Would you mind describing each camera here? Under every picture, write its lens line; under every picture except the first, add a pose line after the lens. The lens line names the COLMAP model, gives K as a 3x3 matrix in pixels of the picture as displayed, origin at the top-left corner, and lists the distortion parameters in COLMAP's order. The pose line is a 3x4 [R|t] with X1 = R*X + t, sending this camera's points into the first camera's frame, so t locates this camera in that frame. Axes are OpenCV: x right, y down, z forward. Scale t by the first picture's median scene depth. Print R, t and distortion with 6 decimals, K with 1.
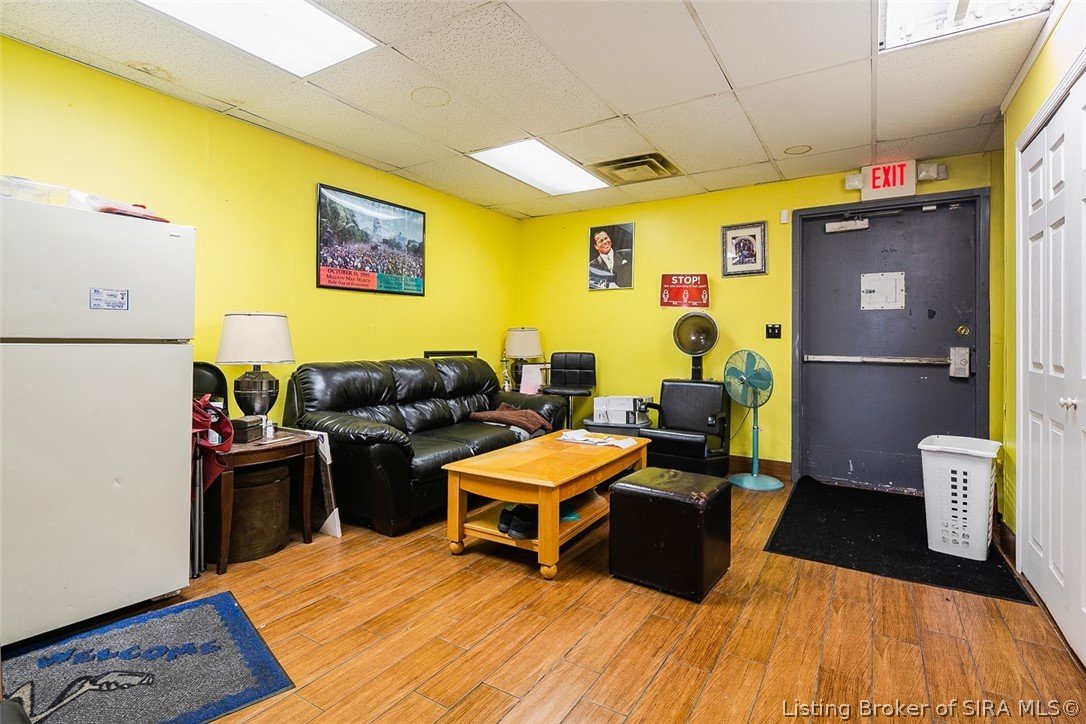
lens RADIAL K [[534.3, 0, 533.6], [0, 534.3, 343.6], [0, 0, 1]] dist [0.008875, -0.002377]
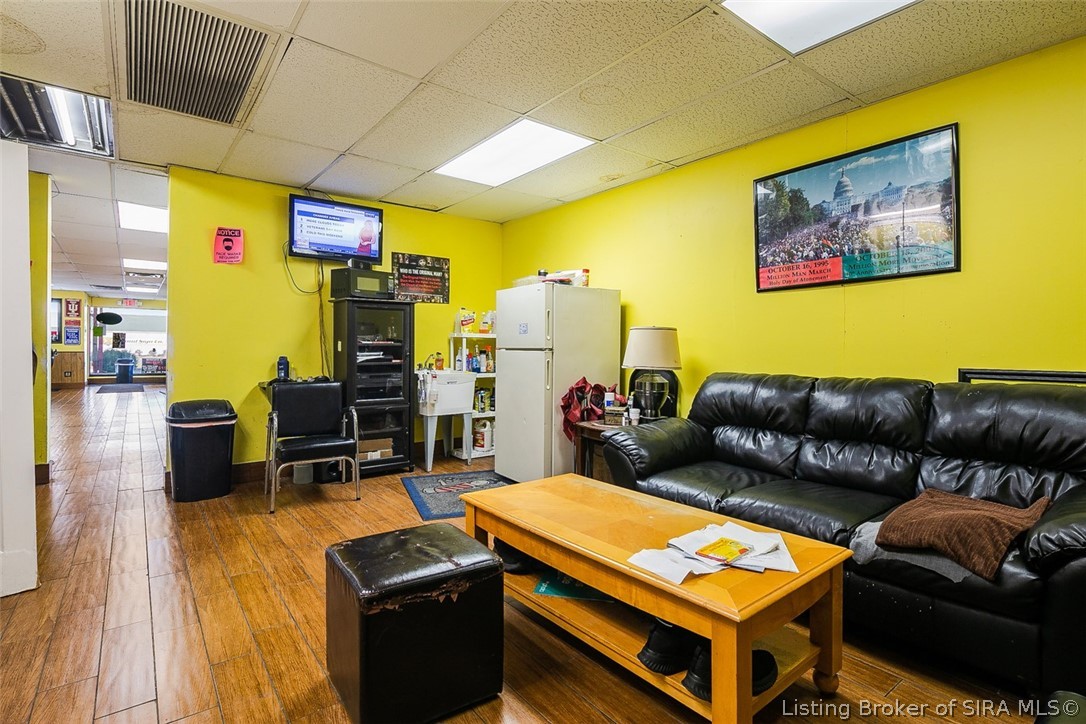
lens RADIAL K [[534.3, 0, 540.3], [0, 534.3, 351.1], [0, 0, 1]] dist [0.008875, -0.002377]
pose [[-0.350068, -0.005460, -0.936708, 0.538292], [-0.012283, 0.999924, -0.001237, 0.001545], [0.936644, 0.011073, -0.350109, 0.889360]]
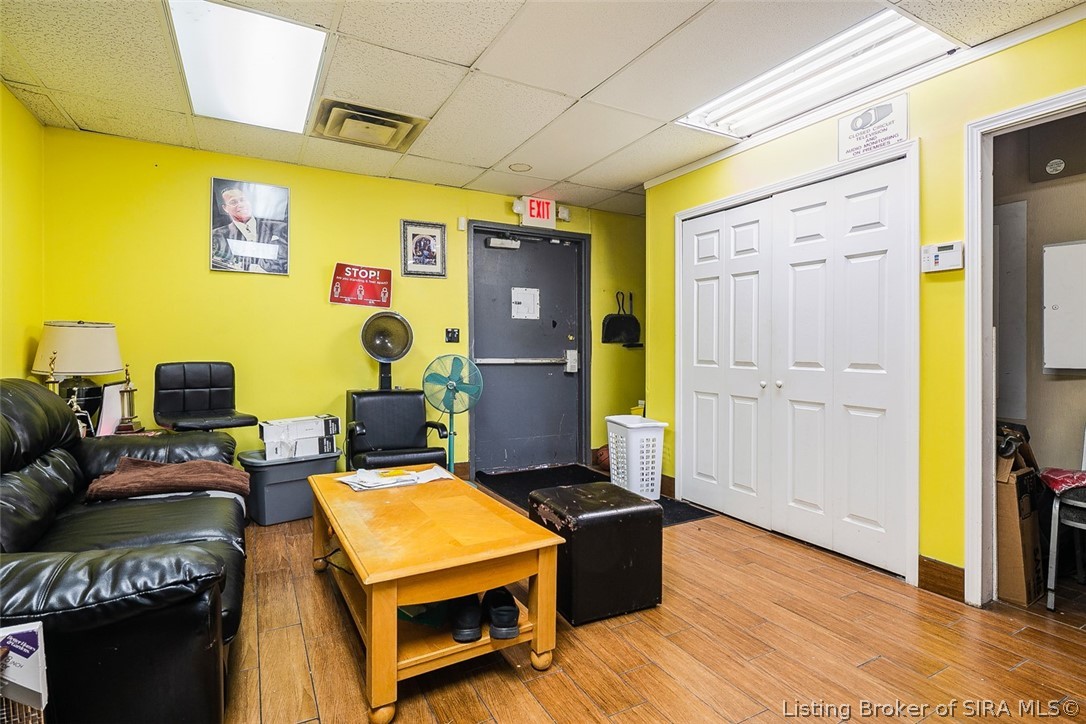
lens RADIAL K [[534.3, 0, 545.1], [0, 534.3, 351.0], [0, 0, 1]] dist [0.008875, -0.002377]
pose [[0.477196, -0.012325, 0.878710, -0.388234], [0.000807, 0.999907, 0.013587, -0.008103], [-0.878797, -0.005775, 0.477162, 0.402240]]
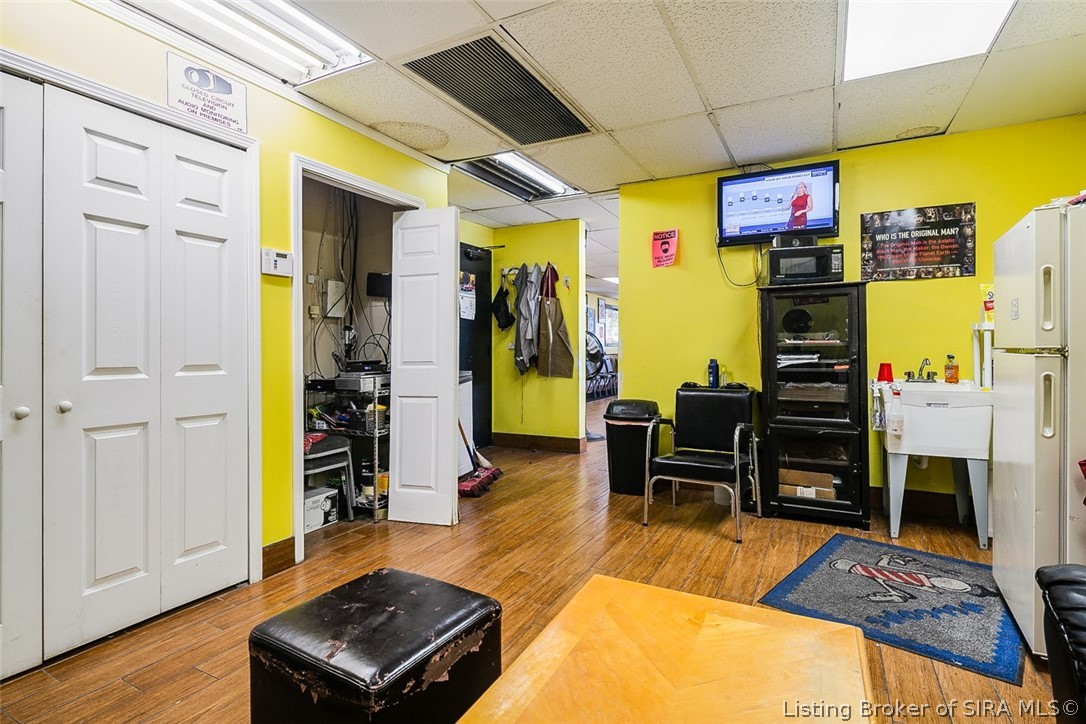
lens RADIAL K [[534.3, 0, 535.9], [0, 534.3, 349.3], [0, 0, 1]] dist [0.008875, -0.002377]
pose [[-0.997862, -0.004971, -0.065171, 0.089572], [-0.005271, 0.999976, 0.004436, -0.003475], [0.065147, 0.004770, -0.997864, 0.984905]]
